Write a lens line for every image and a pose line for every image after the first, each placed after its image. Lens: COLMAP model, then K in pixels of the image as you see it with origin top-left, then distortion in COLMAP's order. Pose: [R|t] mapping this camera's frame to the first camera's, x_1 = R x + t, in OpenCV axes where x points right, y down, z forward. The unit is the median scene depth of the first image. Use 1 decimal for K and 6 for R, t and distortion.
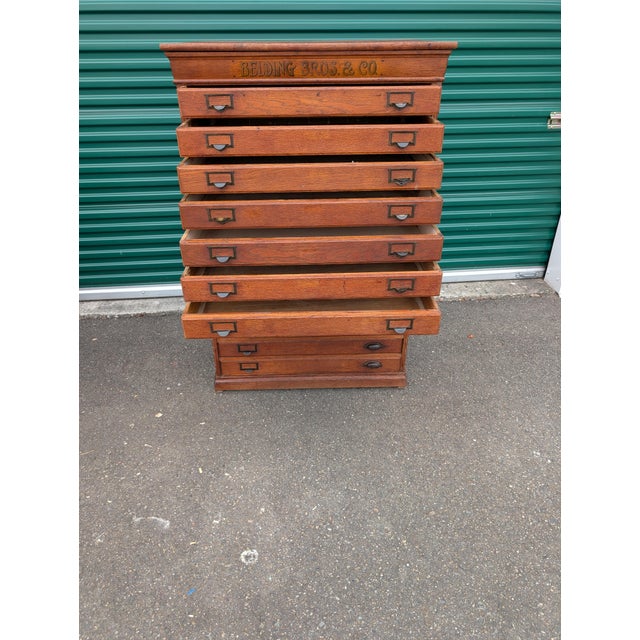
lens RADIAL K [[455.3, 0, 316.4], [0, 455.3, 322.3], [0, 0, 1]] dist [0.020875, -0.002509]
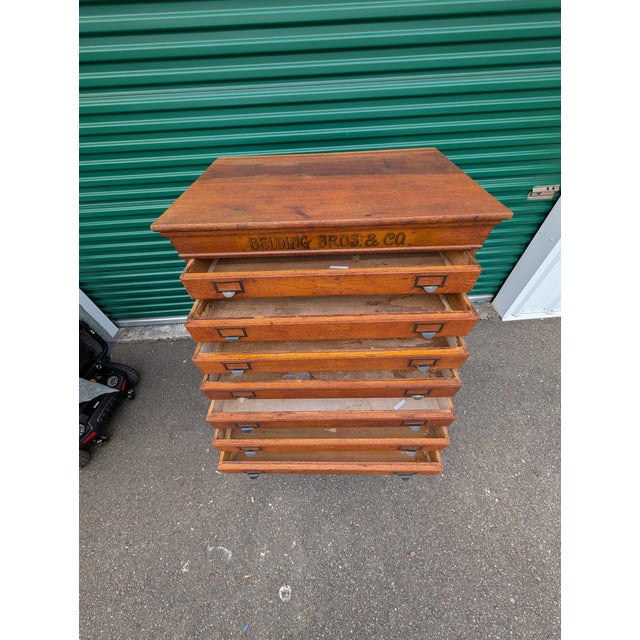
lens RADIAL K [[238.9, 0, 318.5], [0, 238.9, 320.8], [0, 0, 1]] dist [0.002940, 0.000505]
pose [[0.998842, 0.005740, -0.047775, -0.007925], [0.007832, 0.960222, 0.279126, -0.493378], [0.047477, -0.279177, 0.959065, 0.478011]]
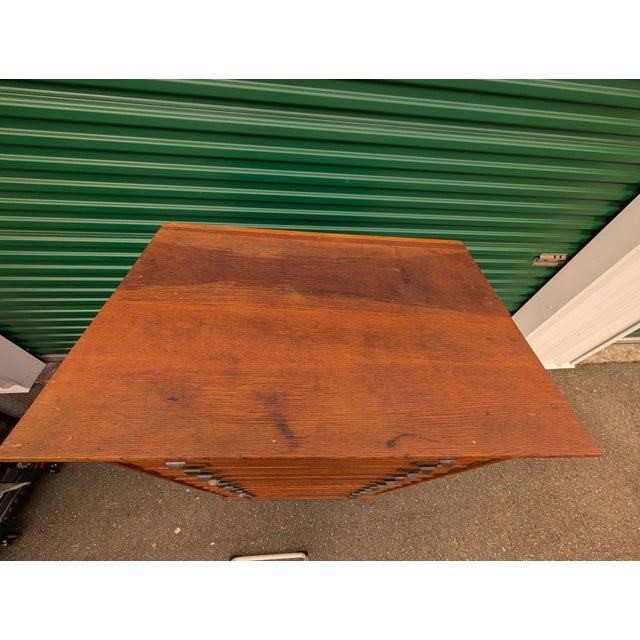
lens RADIAL K [[238.9, 0, 320.5], [0, 238.9, 322.6], [0, 0, 1]] dist [0.002940, 0.000505]
pose [[0.996289, 0.061474, 0.060249, -0.039639], [-0.078223, 0.938711, 0.335713, -0.736880], [-0.035918, -0.339180, 0.940036, 0.719130]]
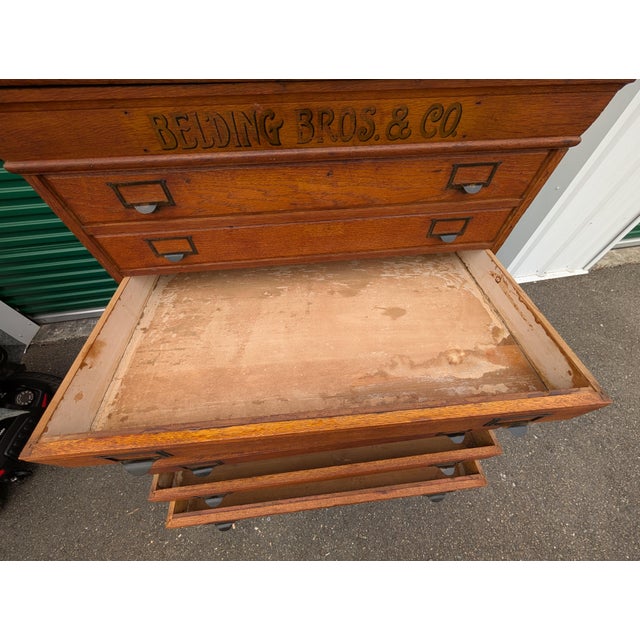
lens RADIAL K [[238.9, 0, 320.3], [0, 238.9, 321.1], [0, 0, 1]] dist [0.002940, 0.000505]
pose [[0.996607, -0.064120, 0.051608, -0.030894], [0.041503, 0.932933, 0.357649, -0.424129], [-0.071079, -0.354293, 0.932429, 0.659929]]
